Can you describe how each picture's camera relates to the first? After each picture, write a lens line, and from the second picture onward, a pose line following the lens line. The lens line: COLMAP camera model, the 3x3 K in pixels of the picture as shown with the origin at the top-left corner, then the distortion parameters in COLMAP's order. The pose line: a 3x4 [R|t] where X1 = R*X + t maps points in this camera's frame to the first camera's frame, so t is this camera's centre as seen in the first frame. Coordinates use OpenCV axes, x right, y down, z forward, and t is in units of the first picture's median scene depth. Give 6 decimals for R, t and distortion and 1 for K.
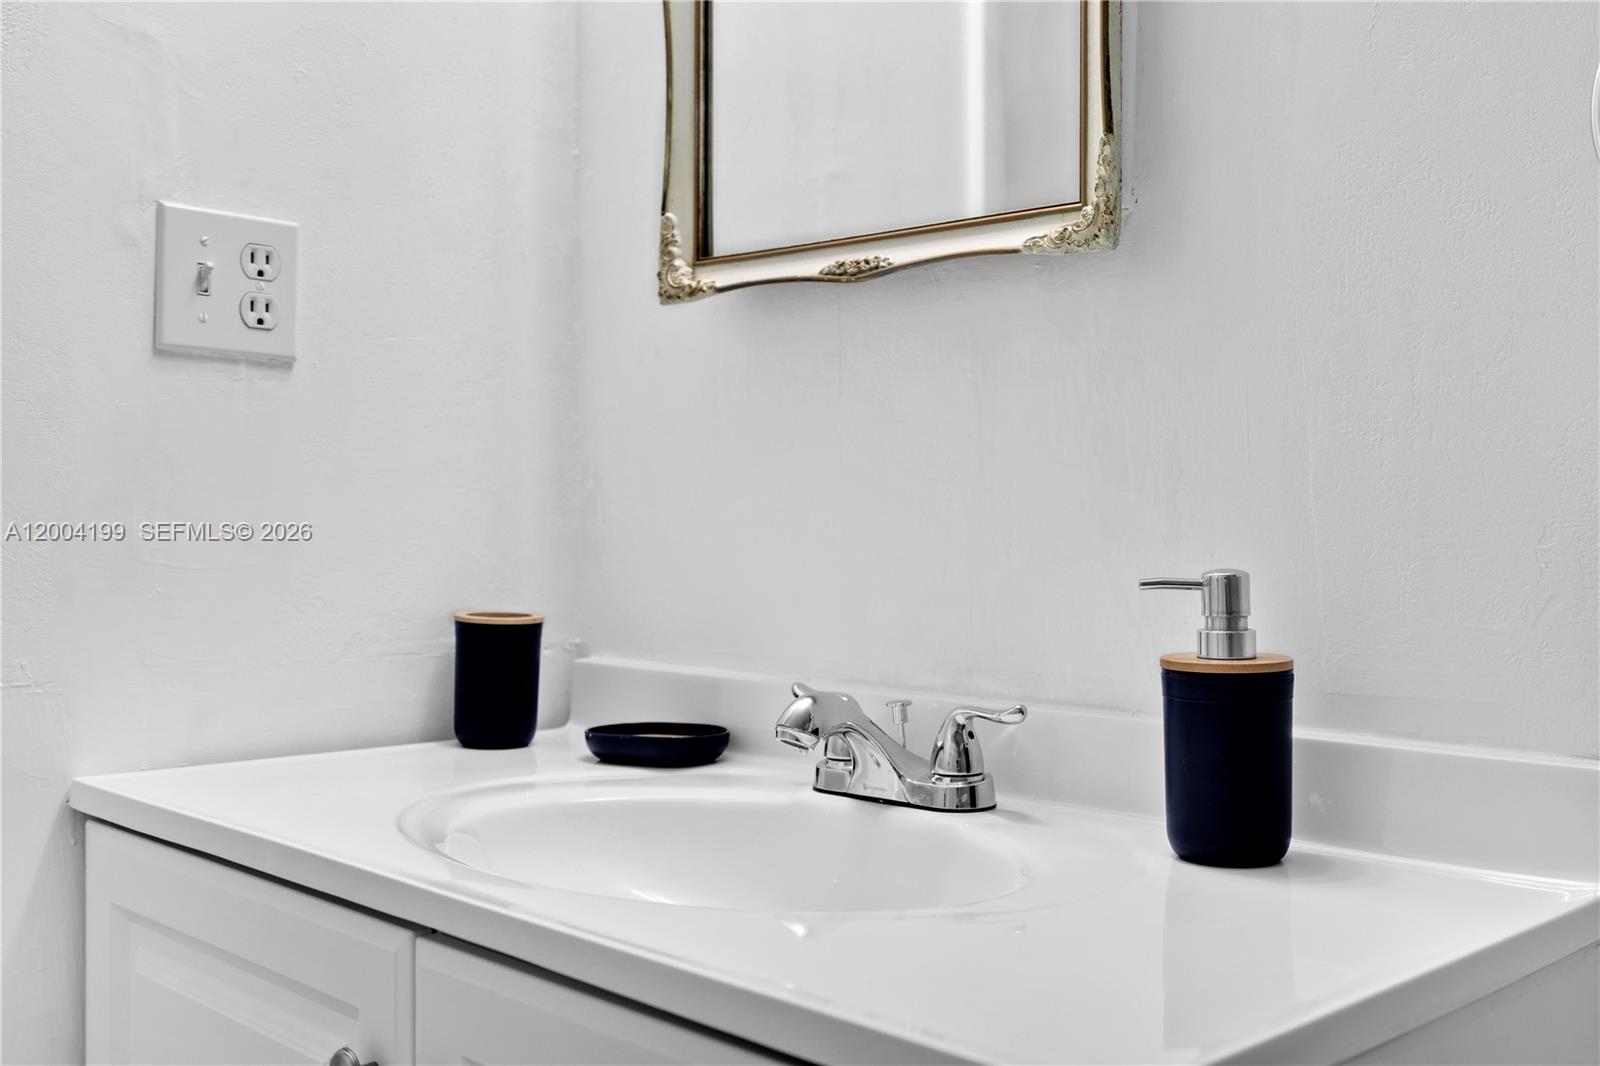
lens RADIAL K [[1613.0, 0, 801.5], [0, 1613.0, 534.9], [0, 0, 1]] dist [0.000981, 0.000000]
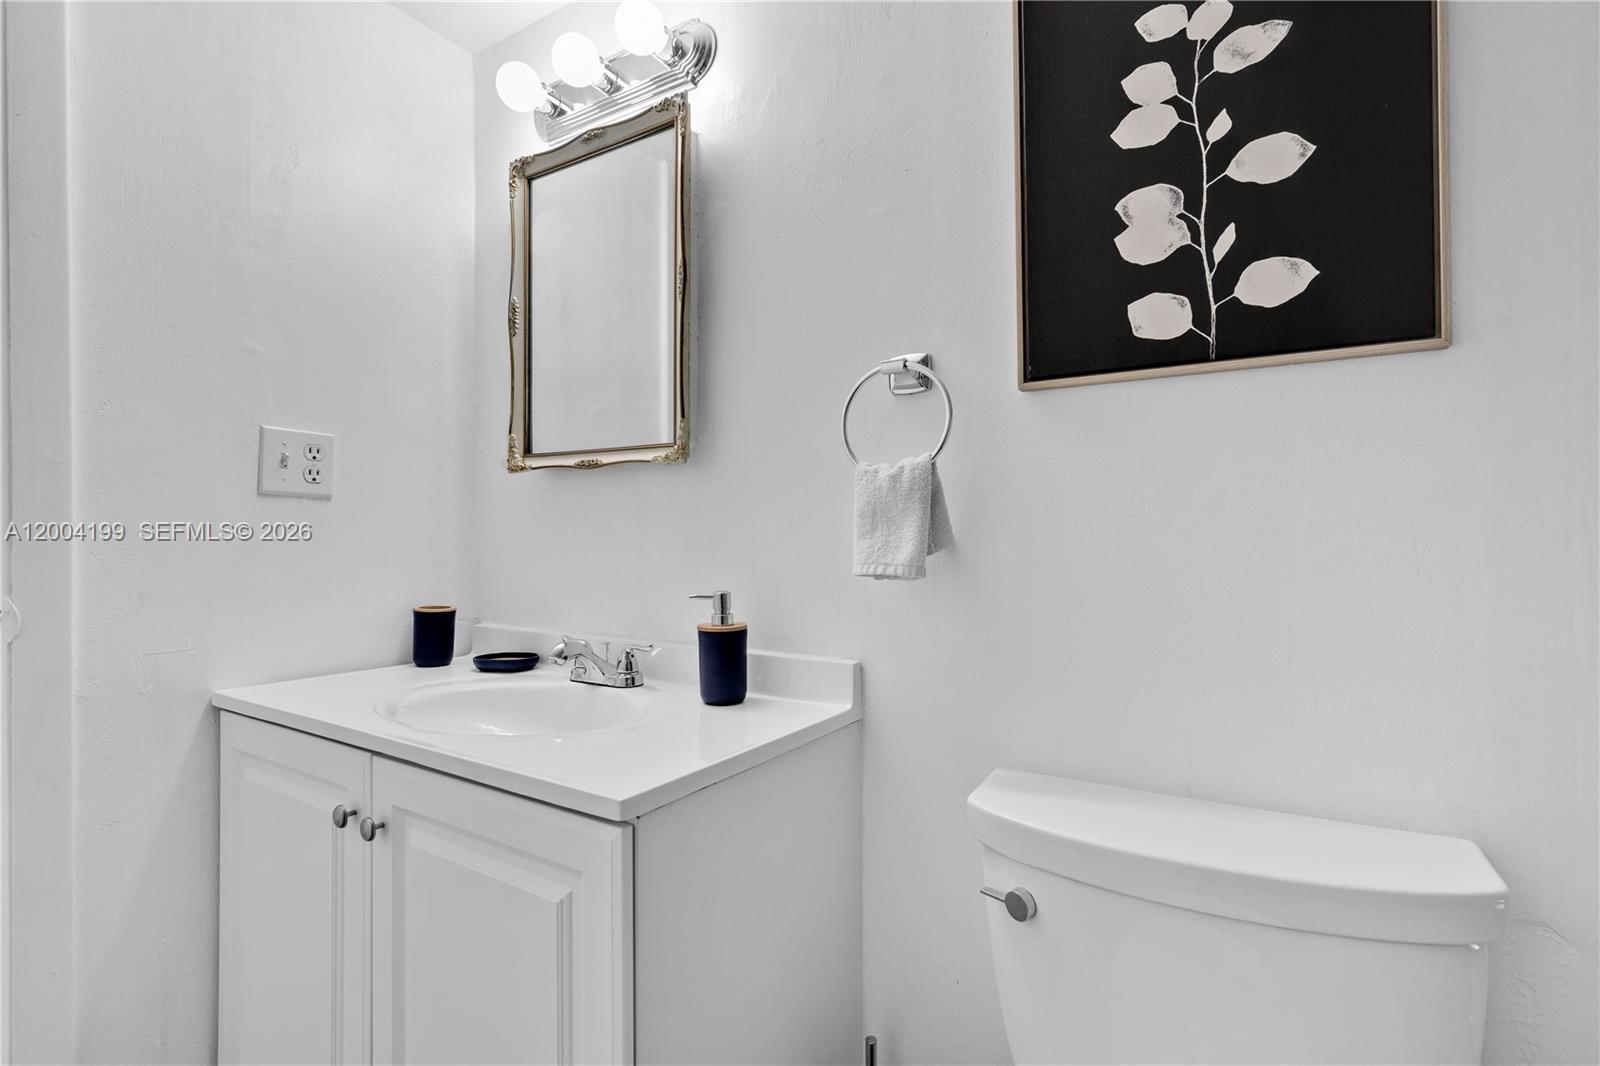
lens RADIAL K [[750.9, 0, 803.8], [0, 750.9, 529.0], [0, 0, 1]] dist [0.013965, -0.003626]
pose [[0.975241, -0.002470, 0.221130, 0.096341], [0.006929, 0.999788, -0.019393, -0.041720], [-0.221035, 0.020445, 0.975052, -0.167224]]
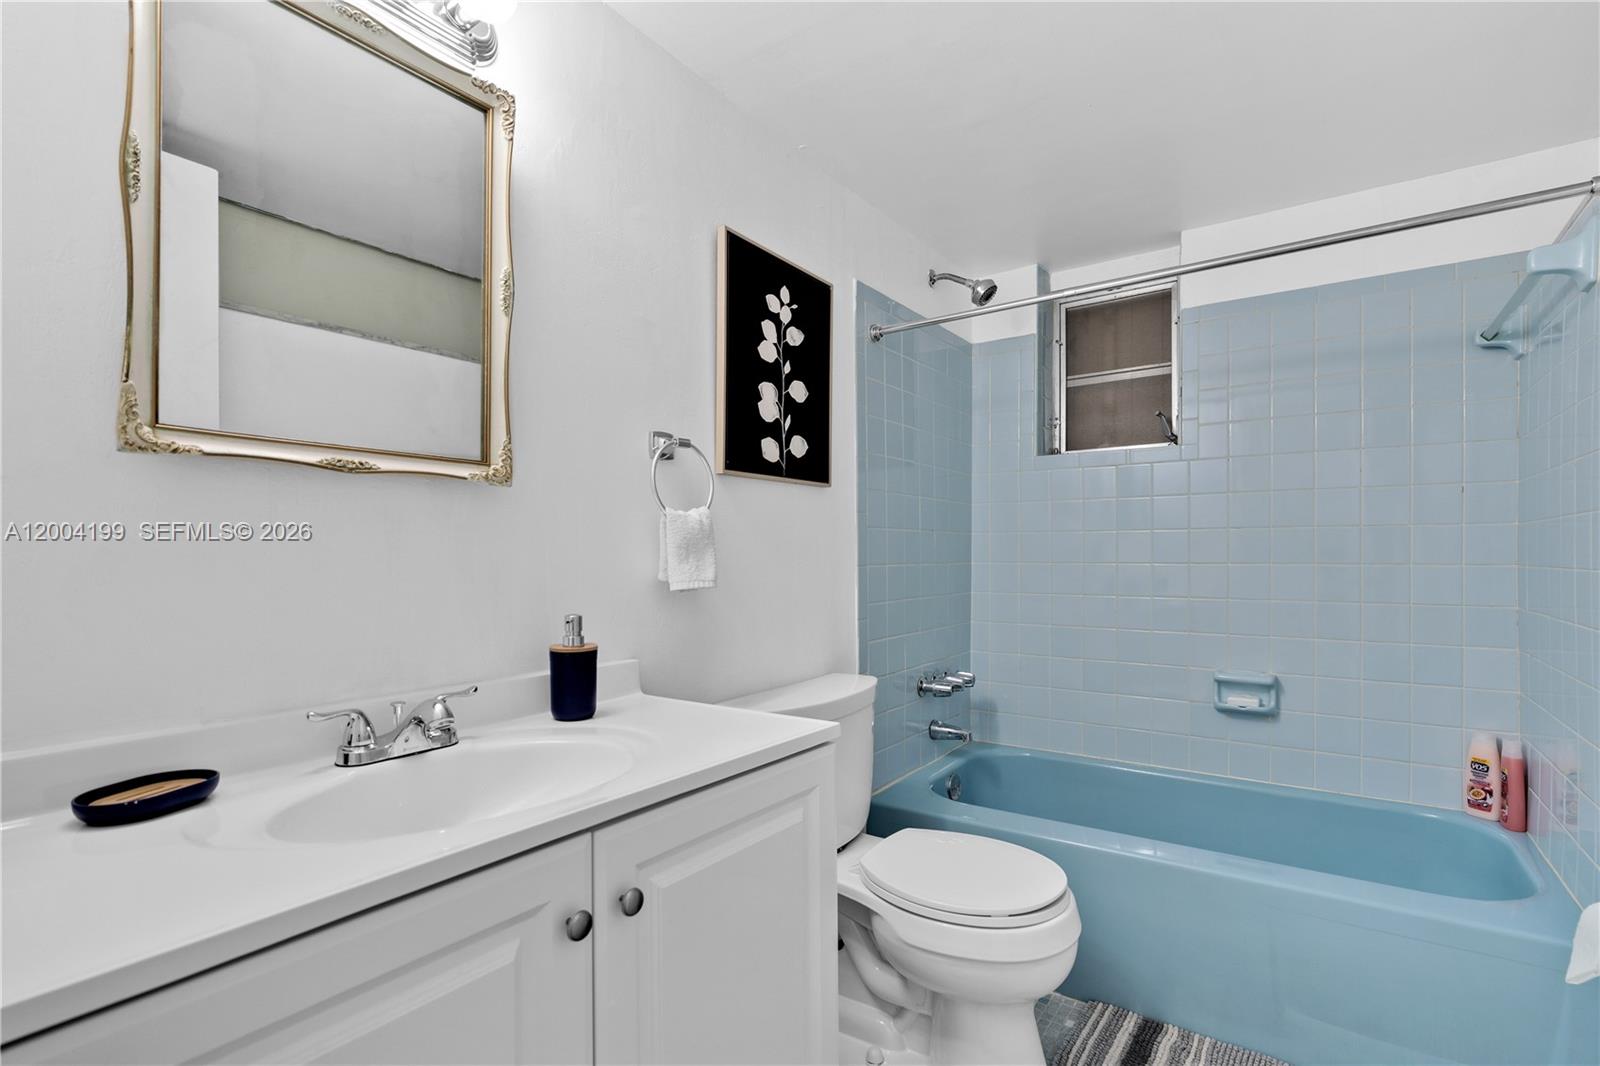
lens RADIAL K [[750.9, 0, 812.4], [0, 750.9, 547.4], [0, 0, 1]] dist [0.013965, -0.003626]
pose [[-0.163406, 0.011486, 0.986492, -0.833520], [0.018079, 0.999799, -0.008647, -0.058235], [-0.986393, 0.016422, -0.163581, 0.621772]]
